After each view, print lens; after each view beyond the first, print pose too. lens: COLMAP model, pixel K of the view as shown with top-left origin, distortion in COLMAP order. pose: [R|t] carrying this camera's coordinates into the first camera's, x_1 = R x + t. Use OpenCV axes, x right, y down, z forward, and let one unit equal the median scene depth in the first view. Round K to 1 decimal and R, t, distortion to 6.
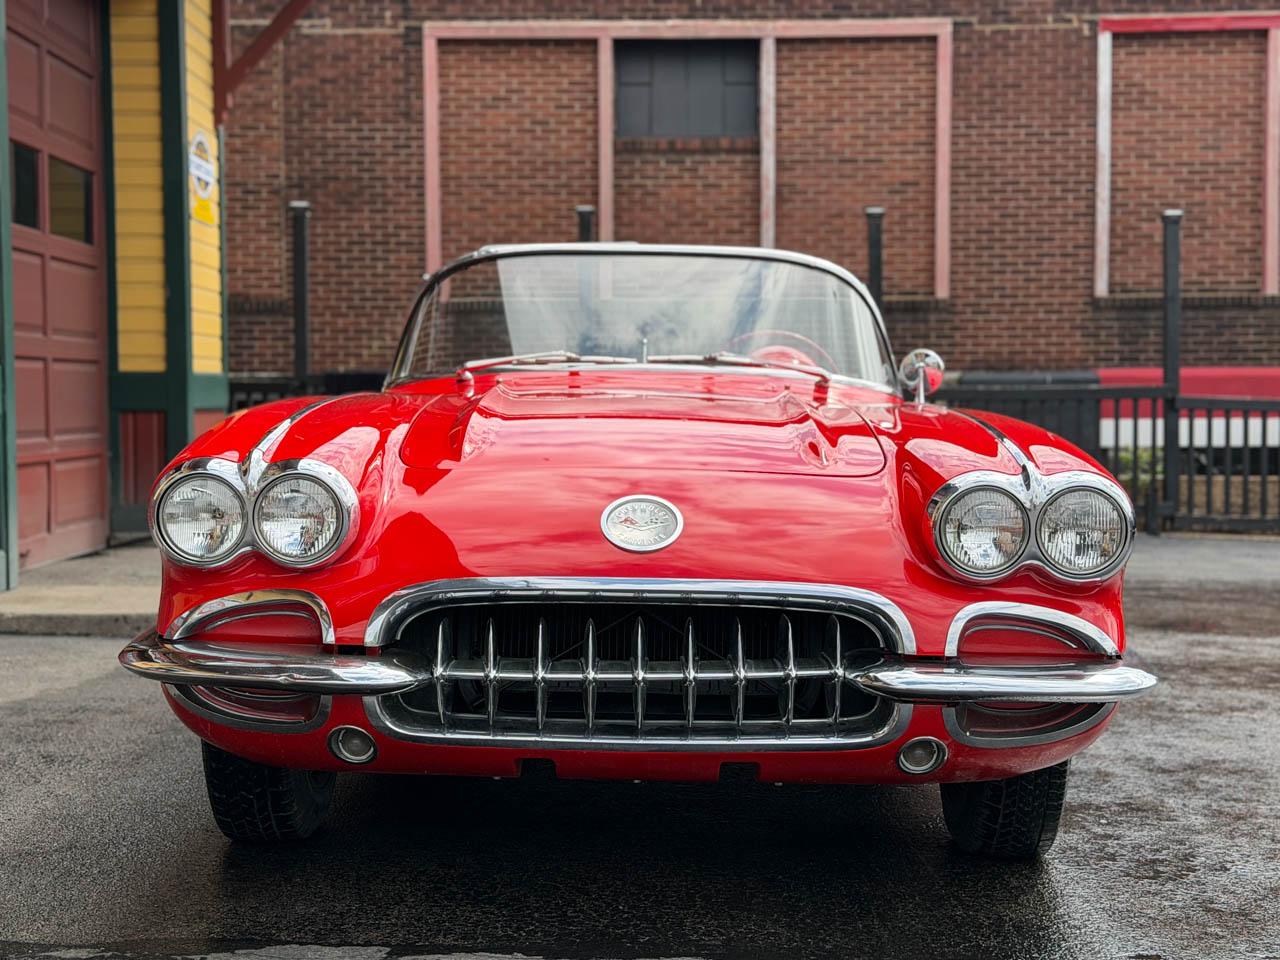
lens RADIAL K [[1984.2, 0, 638.4], [0, 1984.2, 482.4], [0, 0, 1]] dist [0.177719, -0.240881]
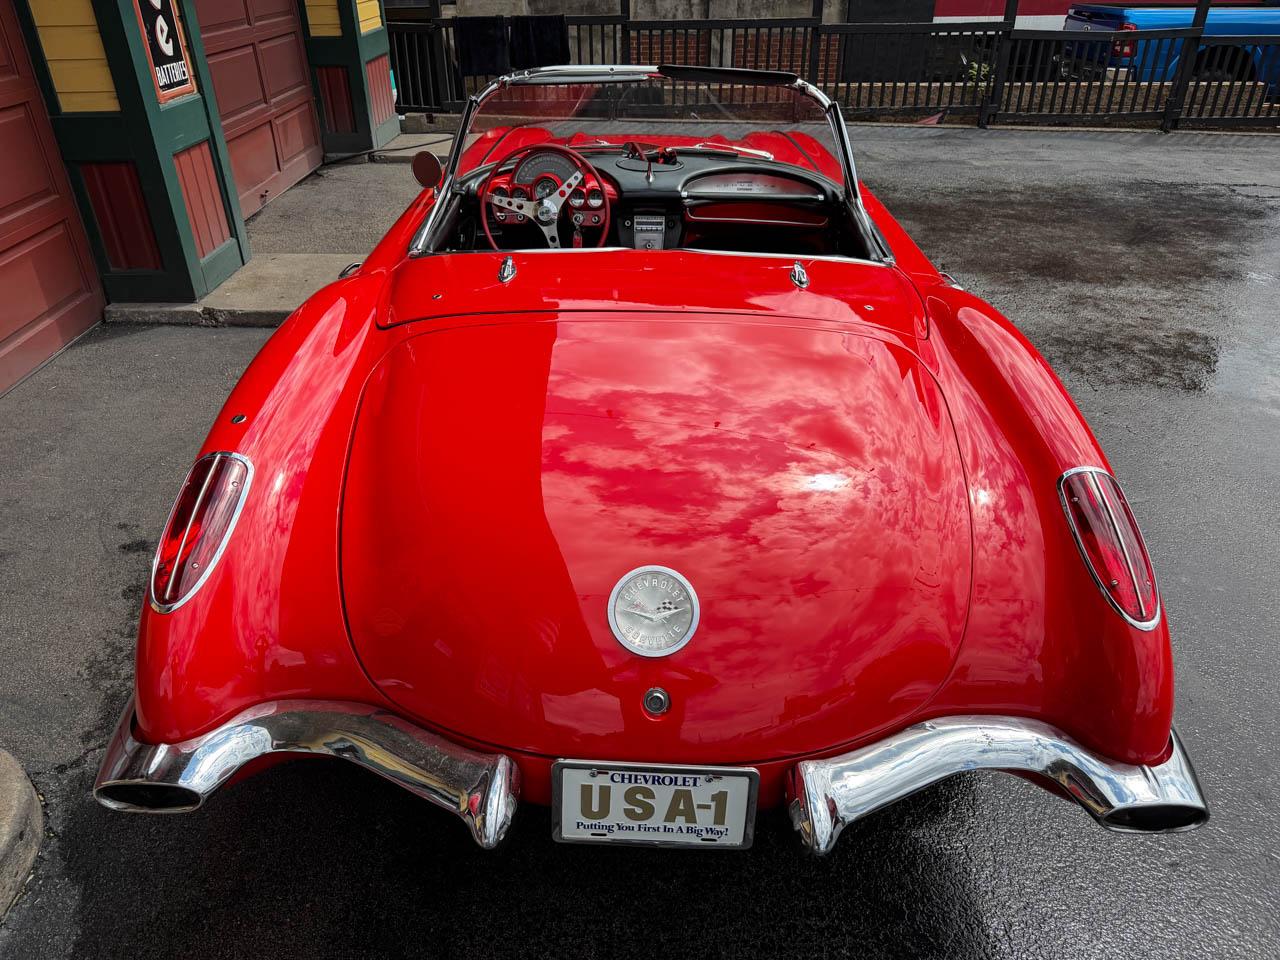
lens RADIAL K [[921.8, 0, 632.6], [0, 921.8, 496.7], [0, 0, 1]] dist [0.001478, -0.000700]
pose [[0.999947, -0.010339, -0.000256, -0.060100], [0.009193, 0.877150, 0.480128, -0.174265], [-0.004739, -0.480104, 0.877199, 0.532716]]
